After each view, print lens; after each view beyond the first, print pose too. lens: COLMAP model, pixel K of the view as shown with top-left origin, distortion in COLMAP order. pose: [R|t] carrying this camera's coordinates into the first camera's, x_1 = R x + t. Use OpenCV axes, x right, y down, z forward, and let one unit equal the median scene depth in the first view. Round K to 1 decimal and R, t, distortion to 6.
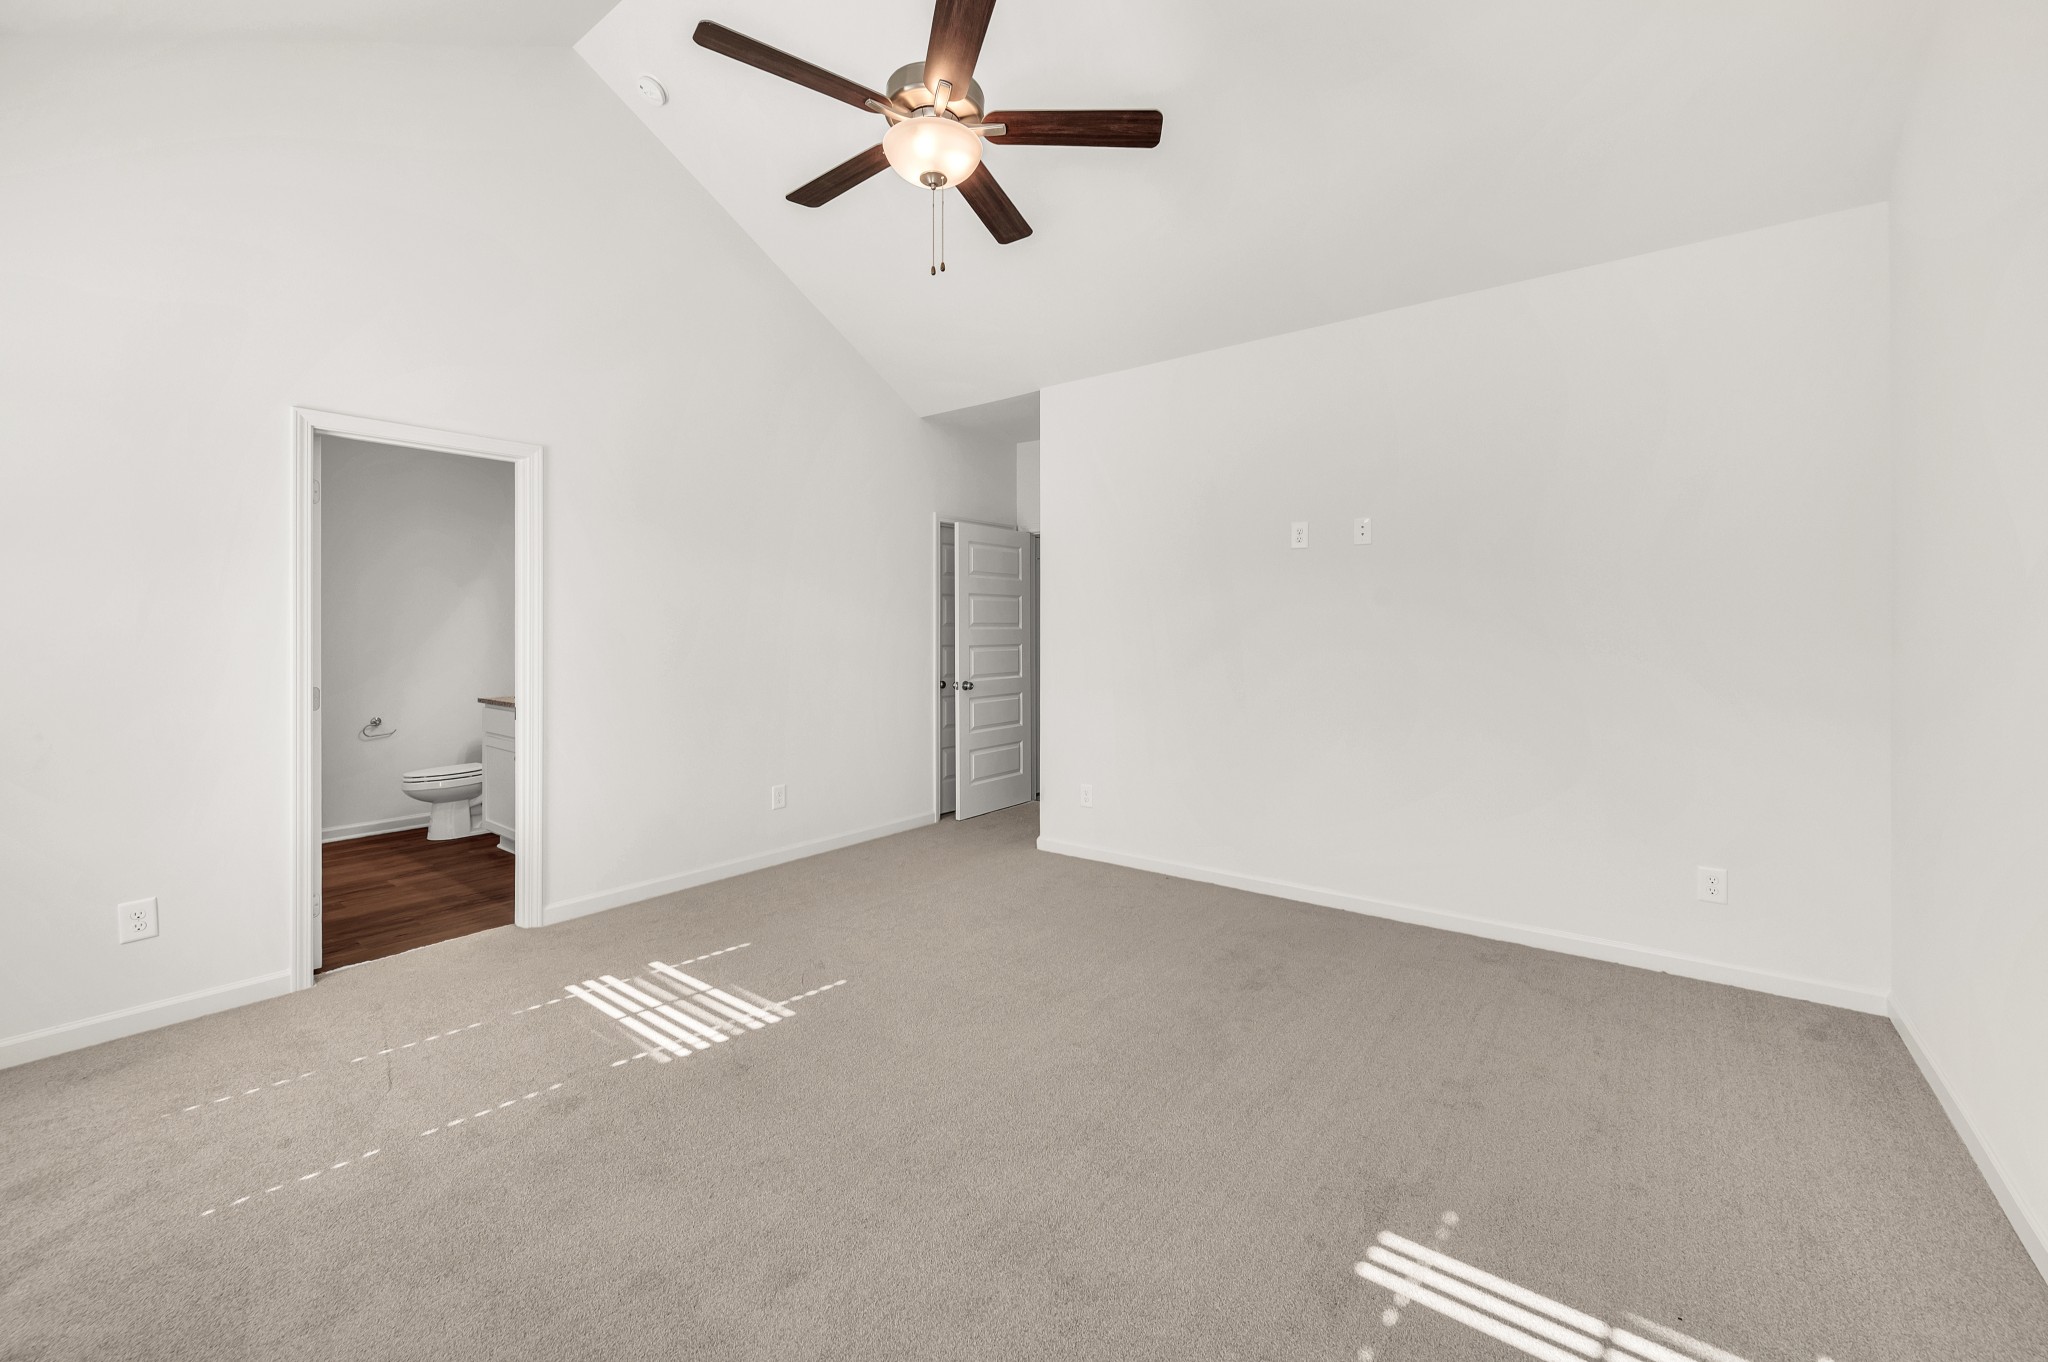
lens RADIAL K [[839.4, 0, 1023.3], [0, 839.4, 624.4], [0, 0, 1]] dist [-0.000117, -0.000128]
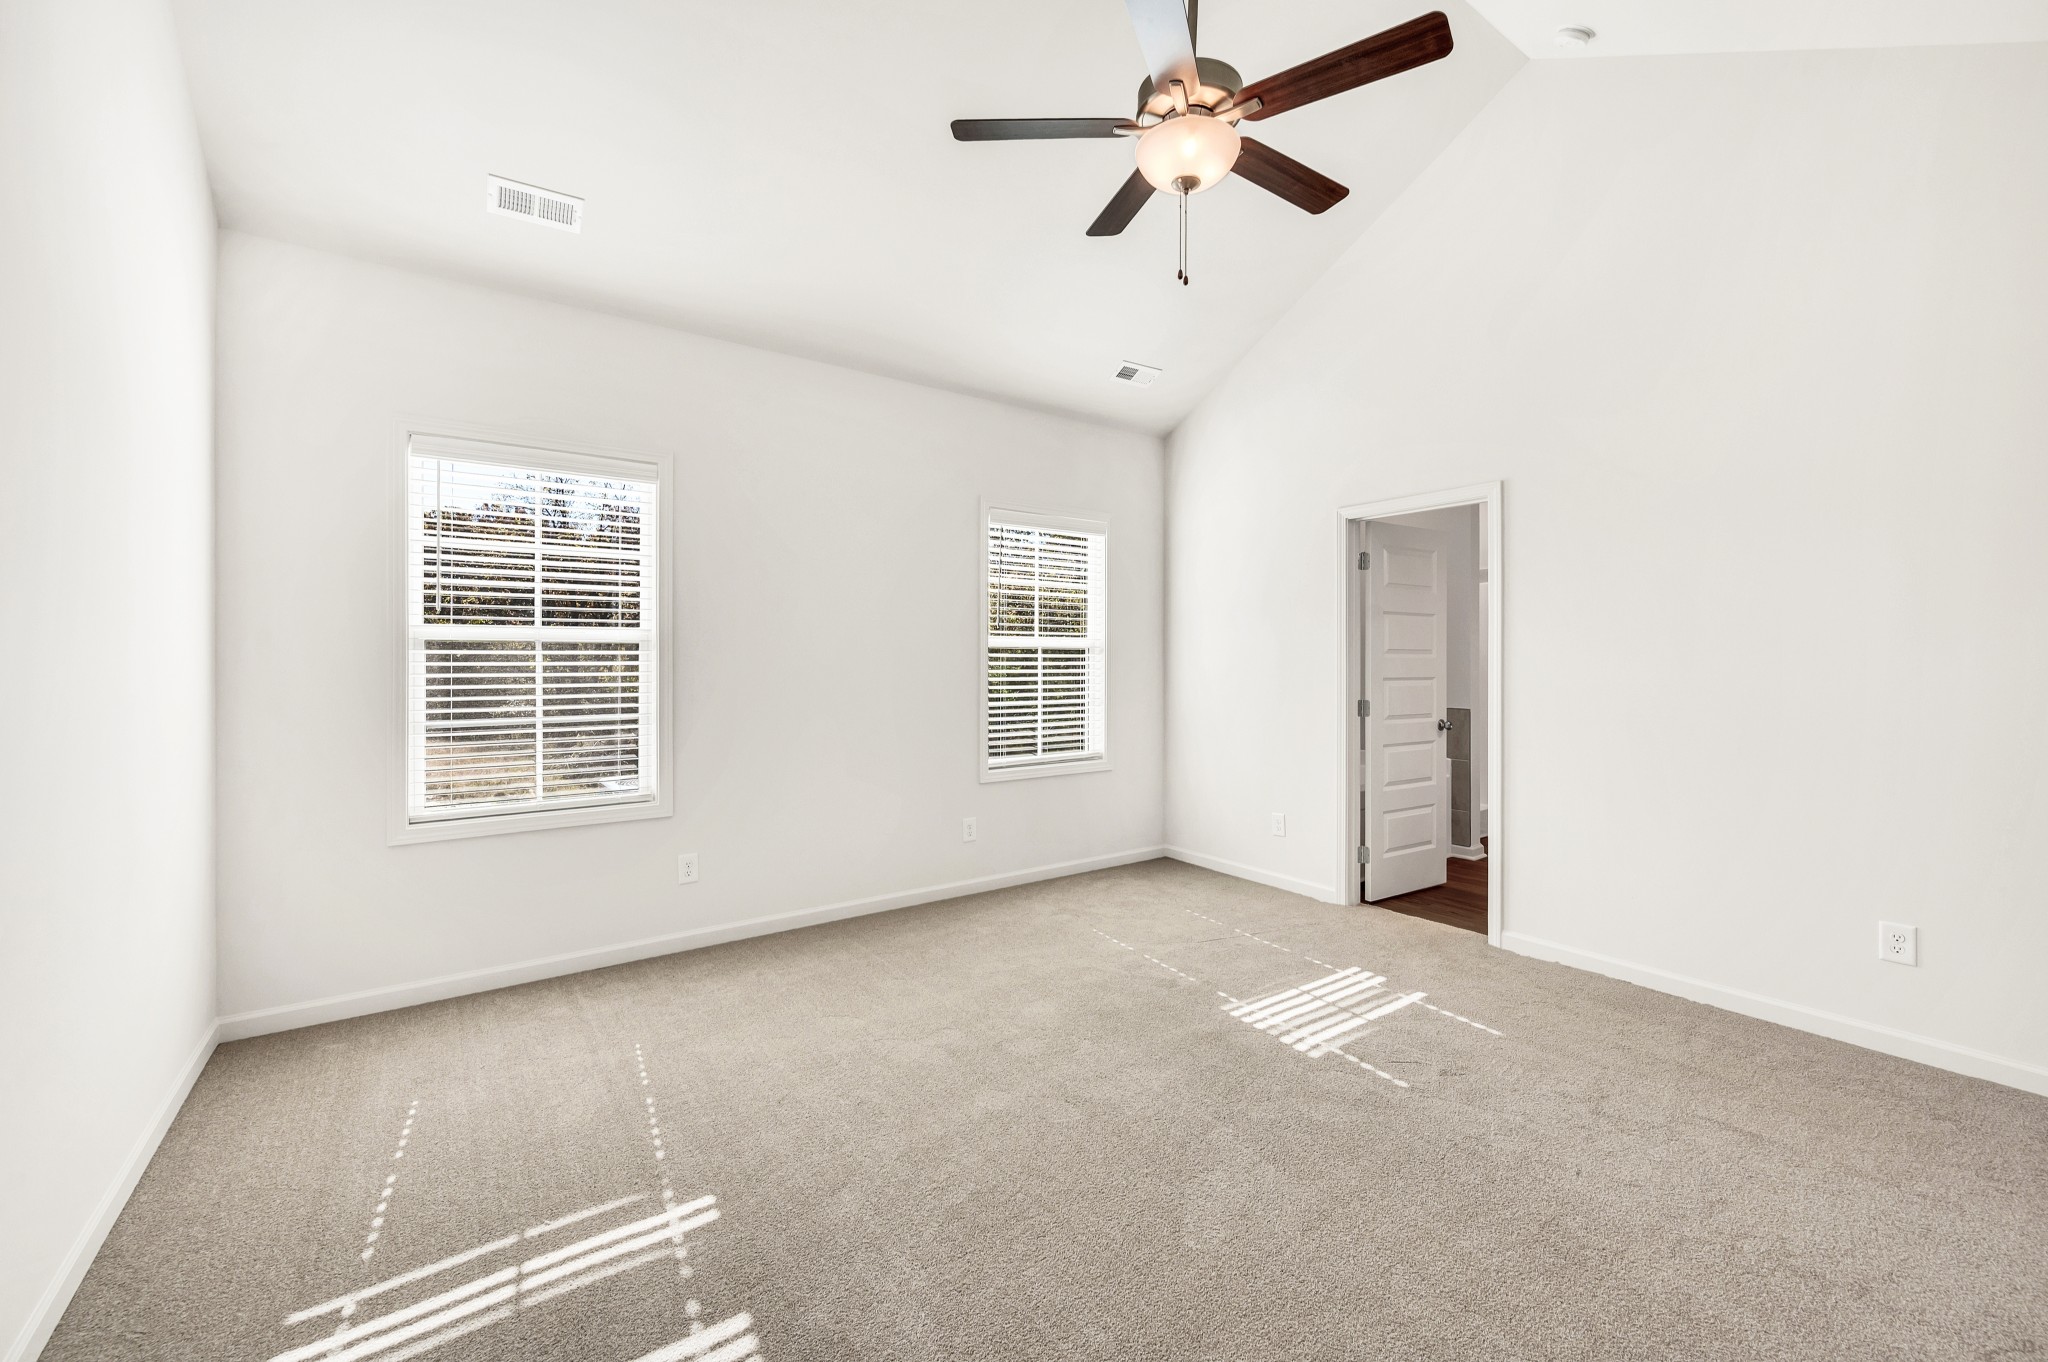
lens RADIAL K [[814.3, 0, 1024.9], [0, 814.3, 669.7], [0, 0, 1]] dist [0.001079, 0.000010]
pose [[-0.286616, 0.011495, -0.957977, 0.722498], [0.007535, 0.999924, 0.009744, 0.001591], [0.958016, -0.004426, -0.286681, 0.946969]]
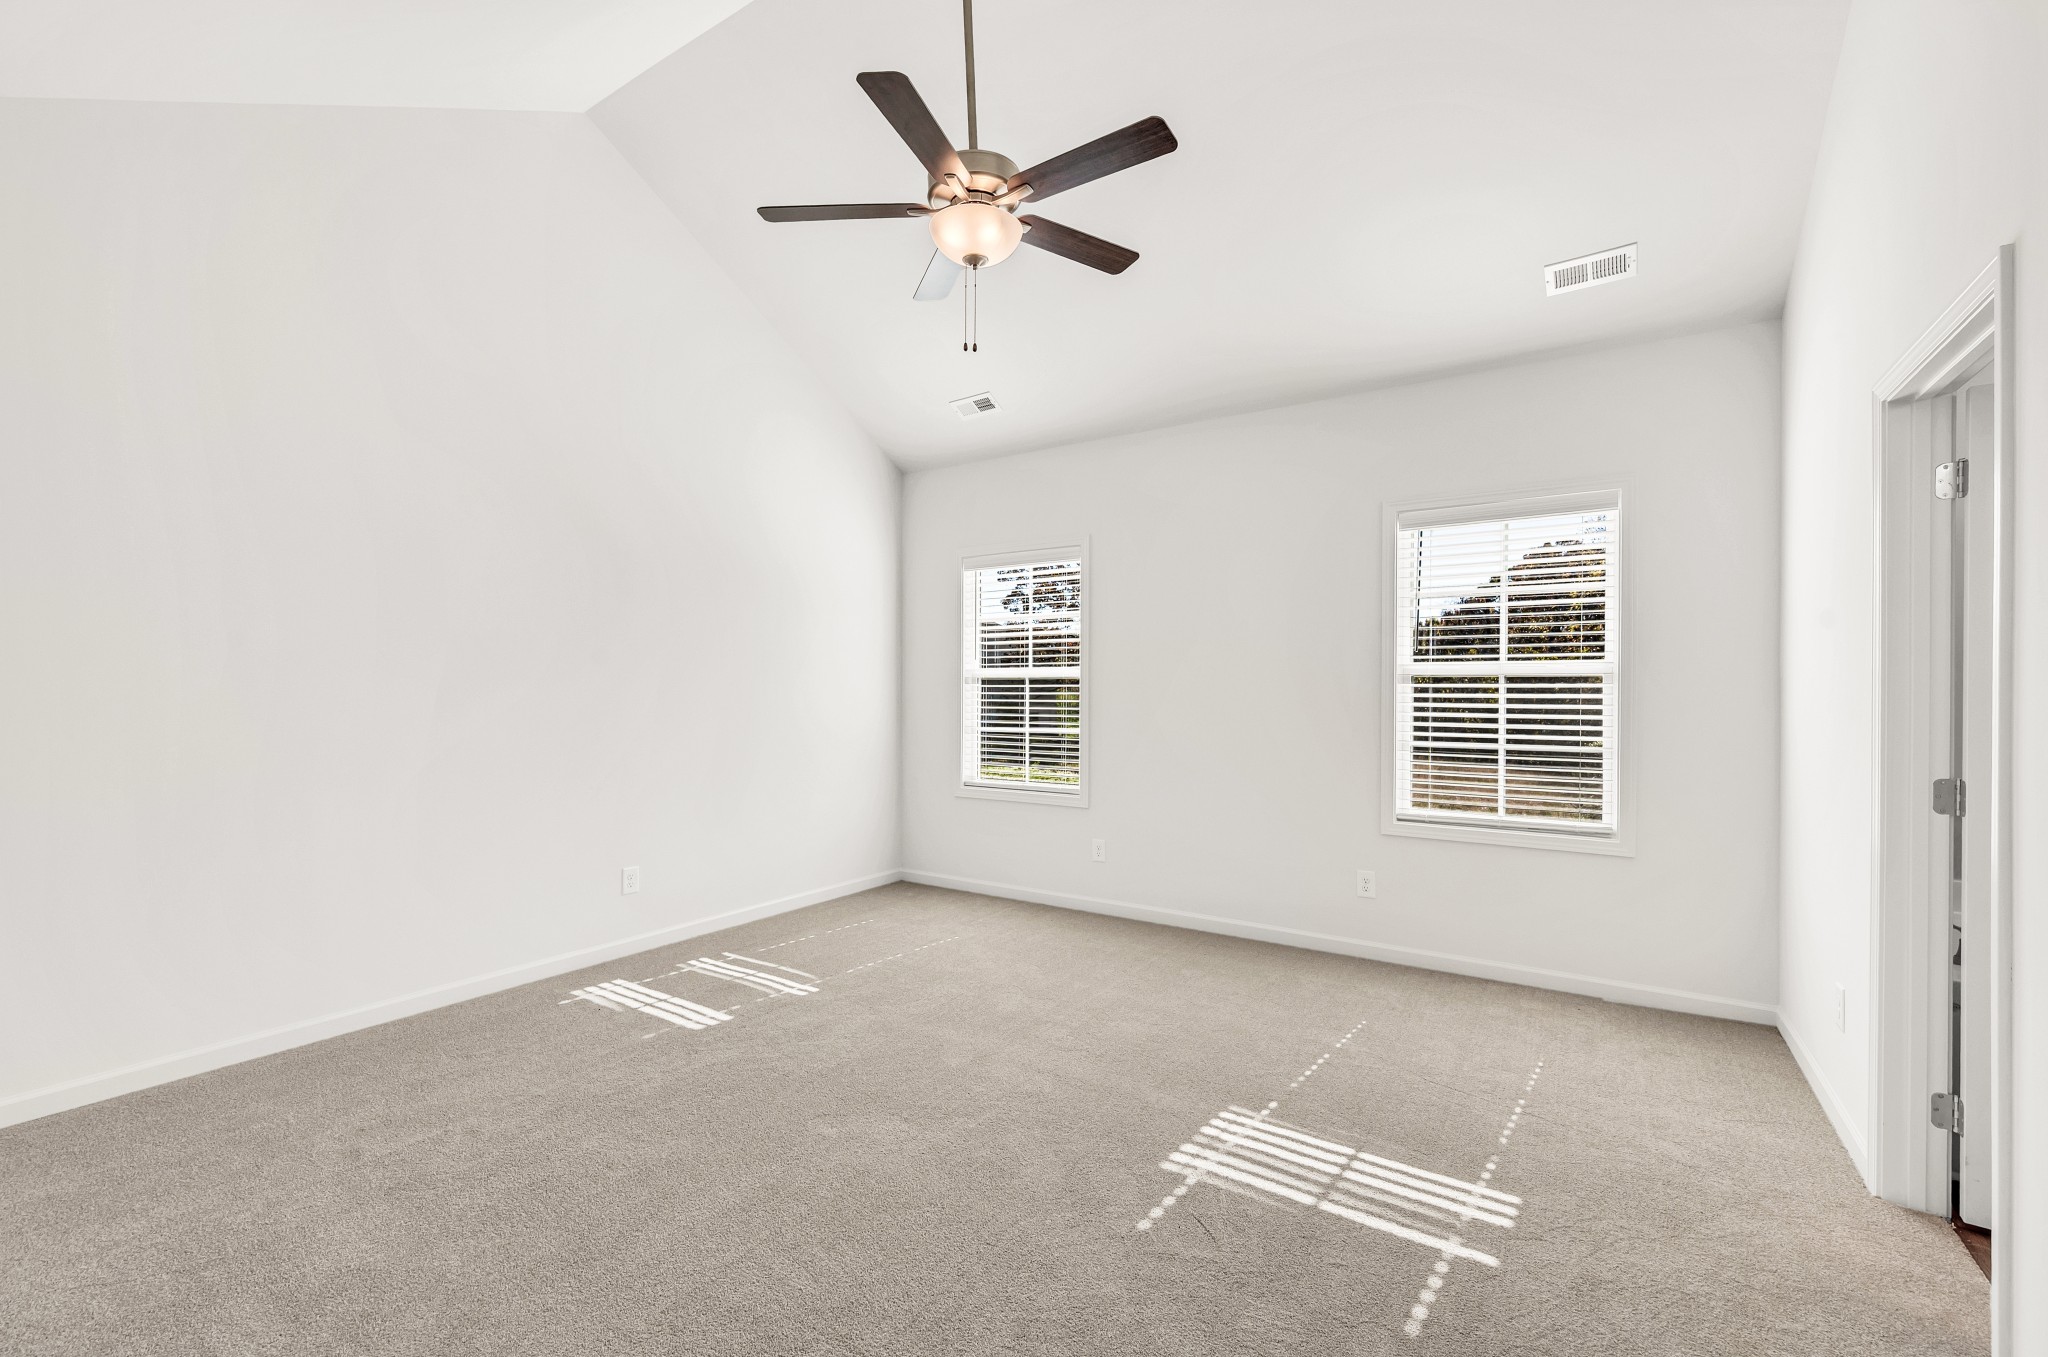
lens RADIAL K [[838.5, 0, 1023.0], [0, 838.5, 693.5], [0, 0, 1]] dist [-0.000558, -0.000348]
pose [[-0.996992, -0.002273, -0.077472, -0.075667], [-0.001794, 0.999979, -0.006245, 0.011423], [0.077485, -0.006087, -0.996975, 1.793425]]
